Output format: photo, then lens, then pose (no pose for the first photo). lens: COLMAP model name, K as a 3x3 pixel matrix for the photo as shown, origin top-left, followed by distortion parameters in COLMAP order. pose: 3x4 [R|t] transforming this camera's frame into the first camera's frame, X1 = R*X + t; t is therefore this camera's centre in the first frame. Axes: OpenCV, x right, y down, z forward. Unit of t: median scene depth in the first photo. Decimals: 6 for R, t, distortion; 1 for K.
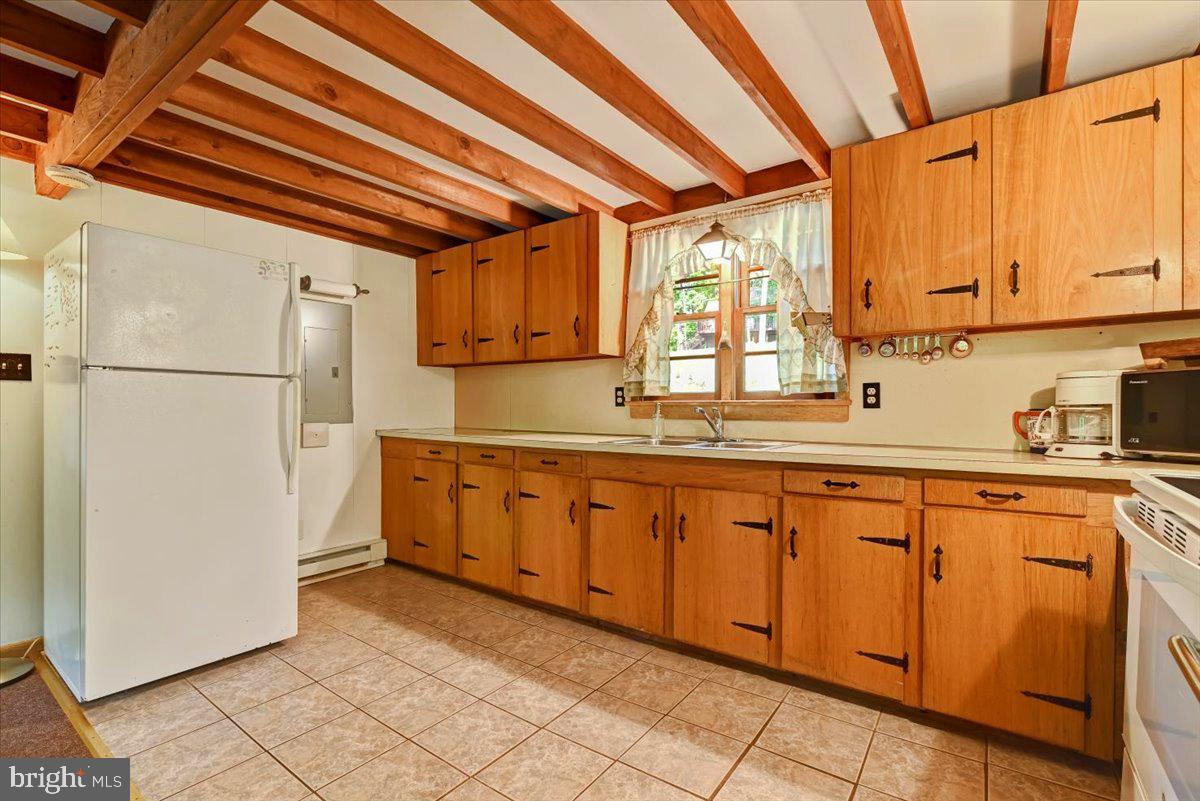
lens RADIAL K [[554.7, 0, 600.6], [0, 554.7, 408.0], [0, 0, 1]] dist [-0.002314, 0.000981]
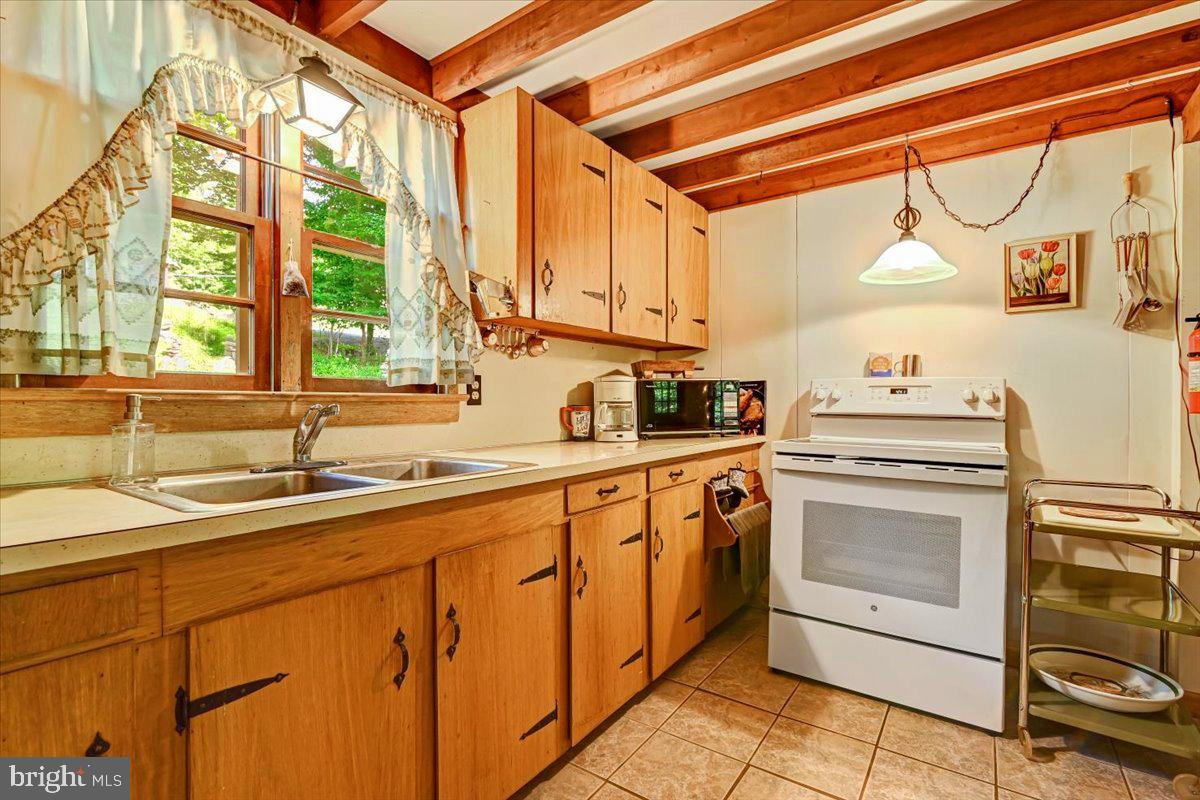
lens RADIAL K [[554.7, 0, 605.5], [0, 554.7, 404.7], [0, 0, 1]] dist [-0.002314, 0.000981]
pose [[-0.016814, -0.003888, 0.999851, -0.401398], [0.002730, 0.999989, 0.003935, -0.003419], [-0.999855, 0.002796, -0.016803, 0.894577]]
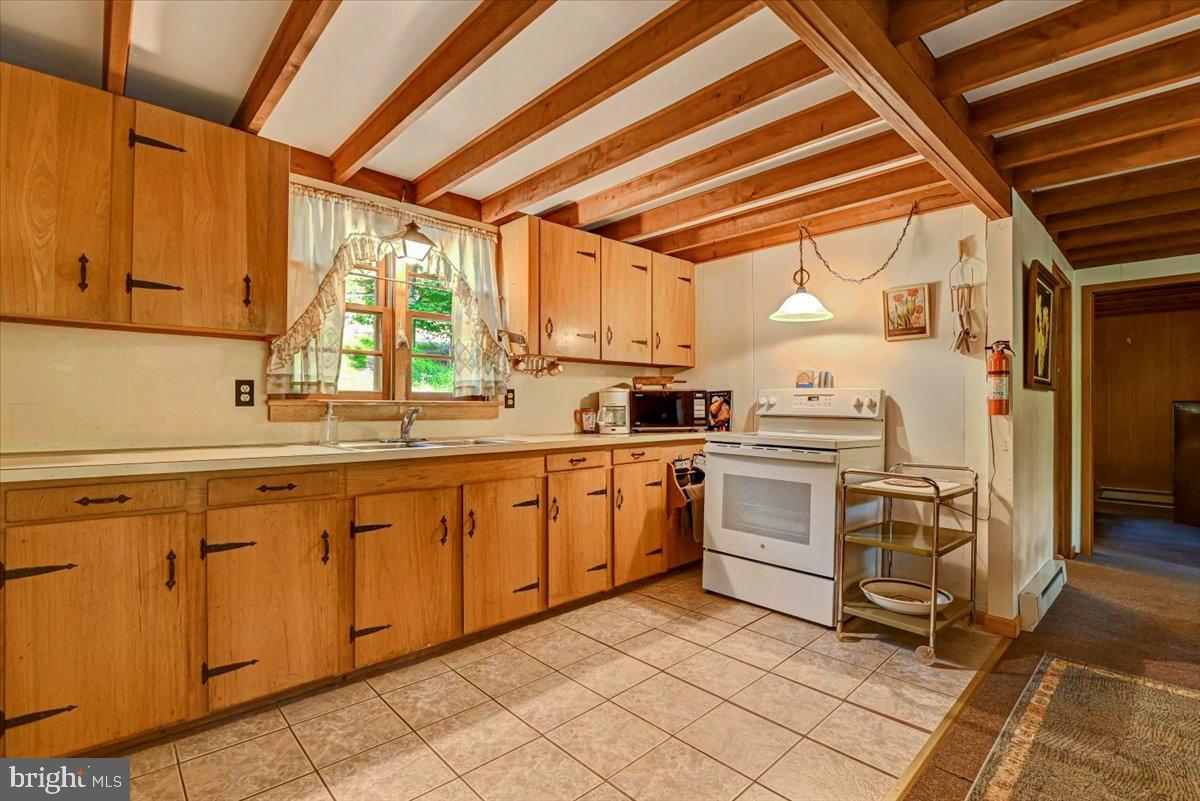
lens RADIAL K [[554.7, 0, 606.2], [0, 554.7, 403.0], [0, 0, 1]] dist [-0.002314, 0.000981]
pose [[0.174493, 0.007034, 0.984633, -0.870097], [0.001399, 0.999972, -0.007392, -0.002129], [-0.984657, 0.002668, 0.174478, 0.590185]]
